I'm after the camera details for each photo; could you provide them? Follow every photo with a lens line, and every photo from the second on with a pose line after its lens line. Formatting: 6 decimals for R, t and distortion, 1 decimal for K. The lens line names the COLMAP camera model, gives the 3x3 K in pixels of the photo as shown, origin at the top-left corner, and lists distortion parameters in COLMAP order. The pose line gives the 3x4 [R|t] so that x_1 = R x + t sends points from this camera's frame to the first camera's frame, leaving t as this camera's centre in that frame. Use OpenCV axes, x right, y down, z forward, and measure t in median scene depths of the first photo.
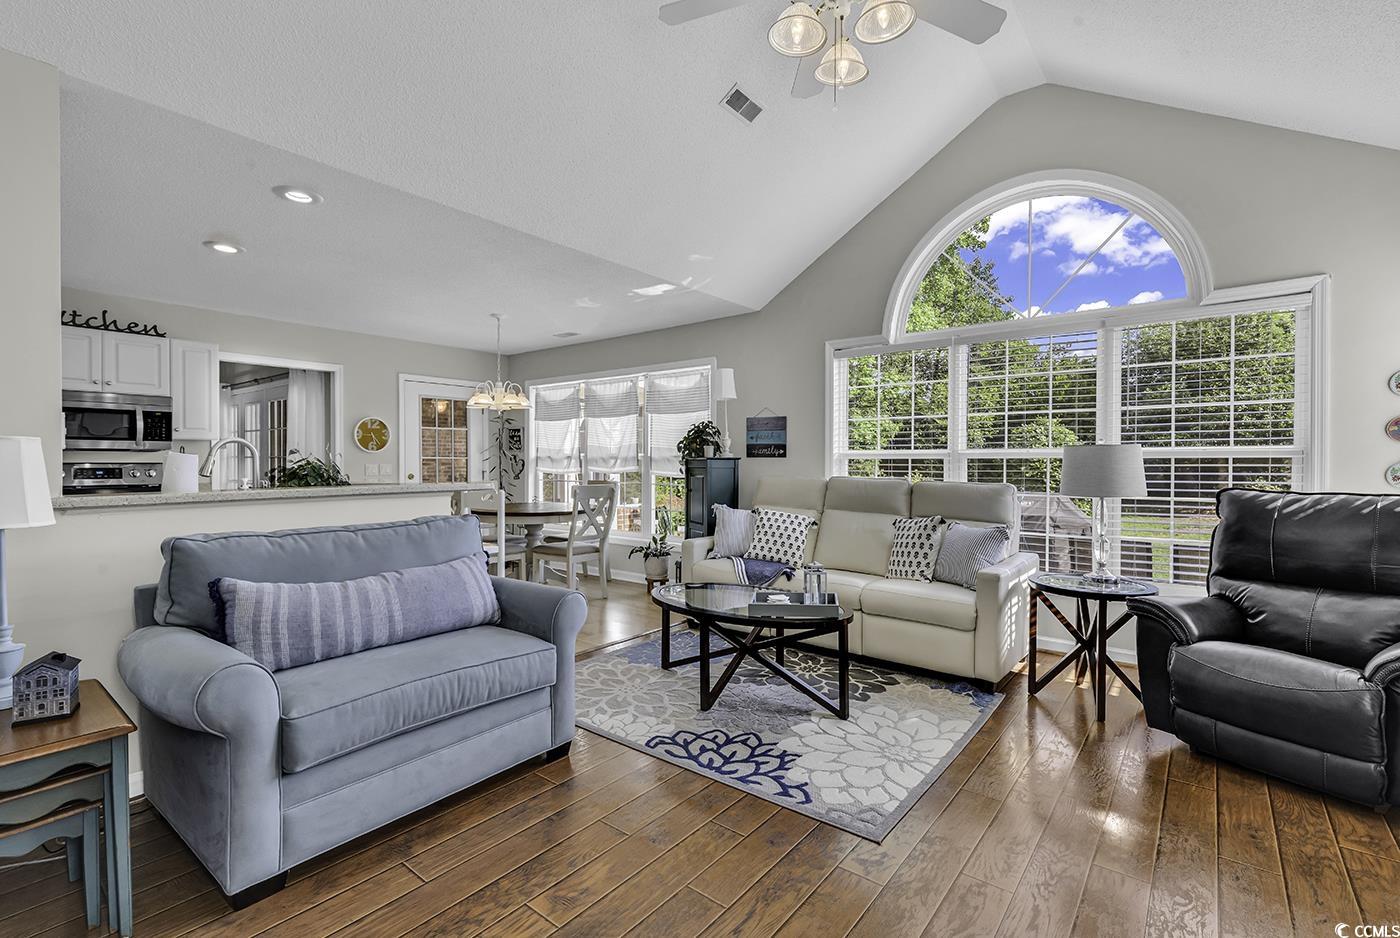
lens RADIAL K [[634.1, 0, 702.0], [0, 634.1, 463.0], [0, 0, 1]] dist [0.001255, 0.000052]
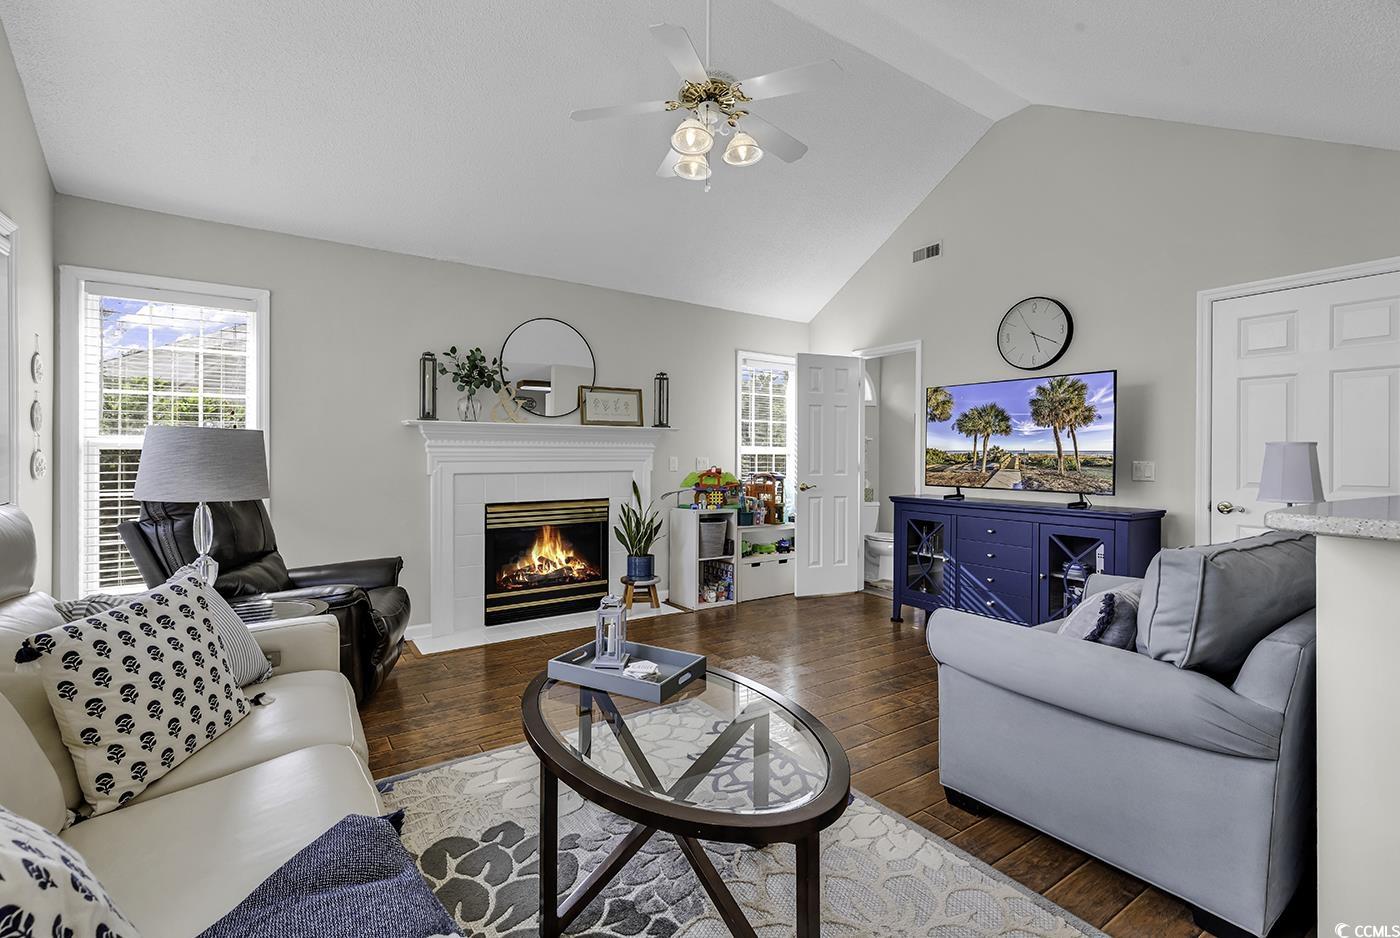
lens RADIAL K [[634.1, 0, 702.0], [0, 634.1, 463.0], [0, 0, 1]] dist [0.001255, 0.000052]
pose [[-0.957669, -0.002862, 0.287857, -0.058731], [-0.000310, 0.999960, 0.008911, 0.002165], [-0.287871, 0.008445, -0.957632, 0.794008]]
